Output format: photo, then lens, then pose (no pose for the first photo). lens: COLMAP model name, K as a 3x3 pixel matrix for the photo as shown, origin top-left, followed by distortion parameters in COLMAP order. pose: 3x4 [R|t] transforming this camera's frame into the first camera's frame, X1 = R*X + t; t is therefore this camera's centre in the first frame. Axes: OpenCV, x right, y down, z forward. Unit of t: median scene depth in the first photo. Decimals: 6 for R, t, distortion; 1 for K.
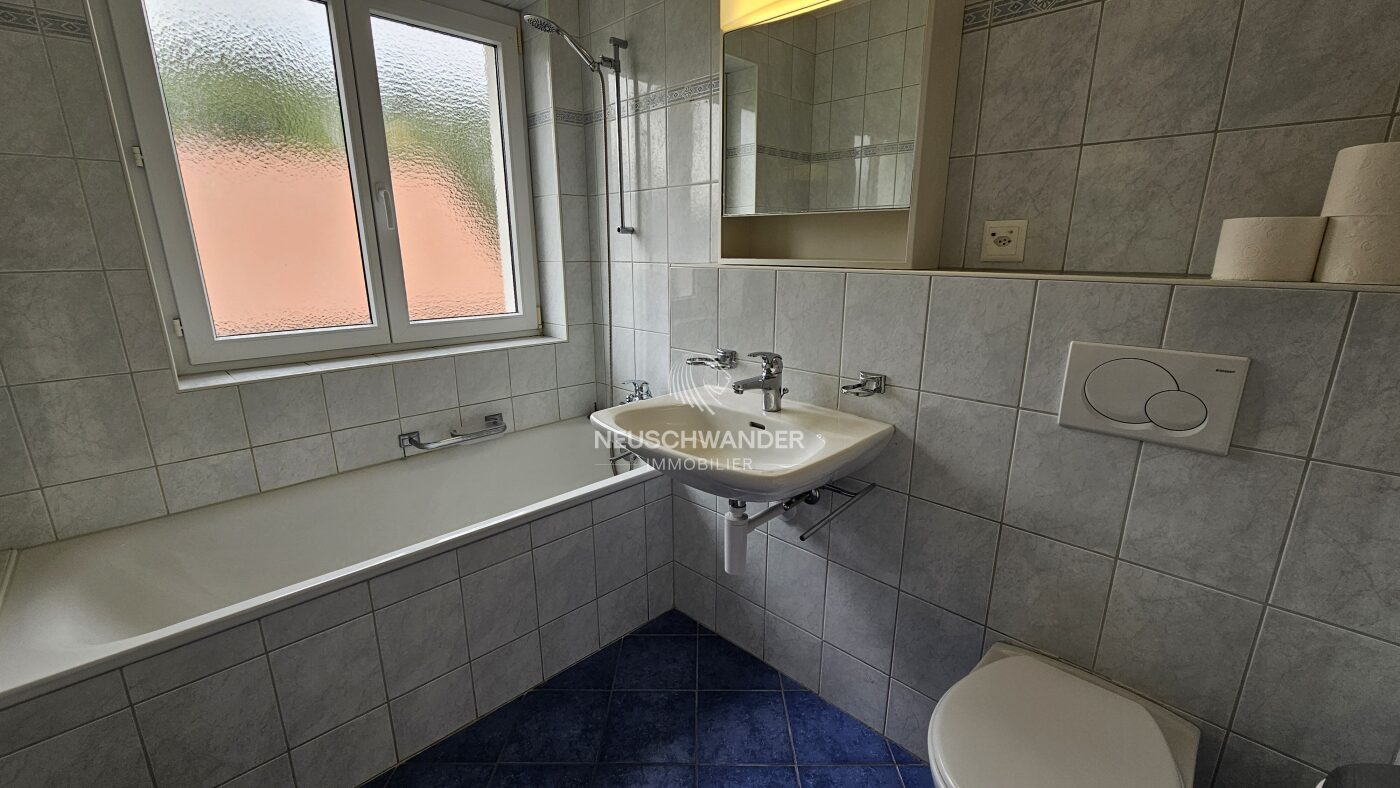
lens RADIAL K [[569.3, 0, 701.2], [0, 569.3, 396.6], [0, 0, 1]] dist [0.001297, 0.000276]
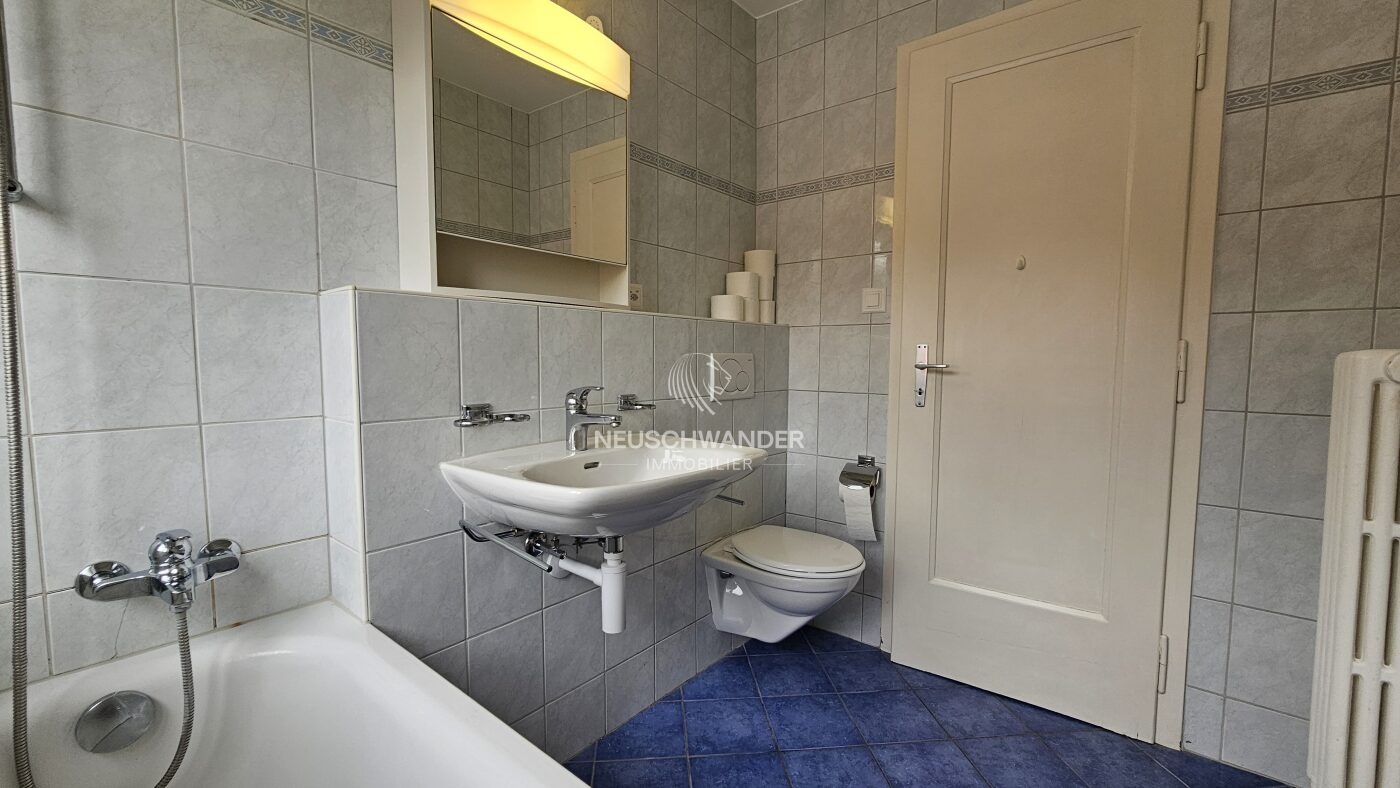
lens RADIAL K [[569.3, 0, 700.5], [0, 569.3, 394.0], [0, 0, 1]] dist [0.001297, 0.000276]
pose [[-0.081645, -0.070966, 0.994132, -0.836571], [0.245347, 0.965336, 0.089060, -0.102302], [-0.965991, 0.251178, -0.061404, 0.849680]]
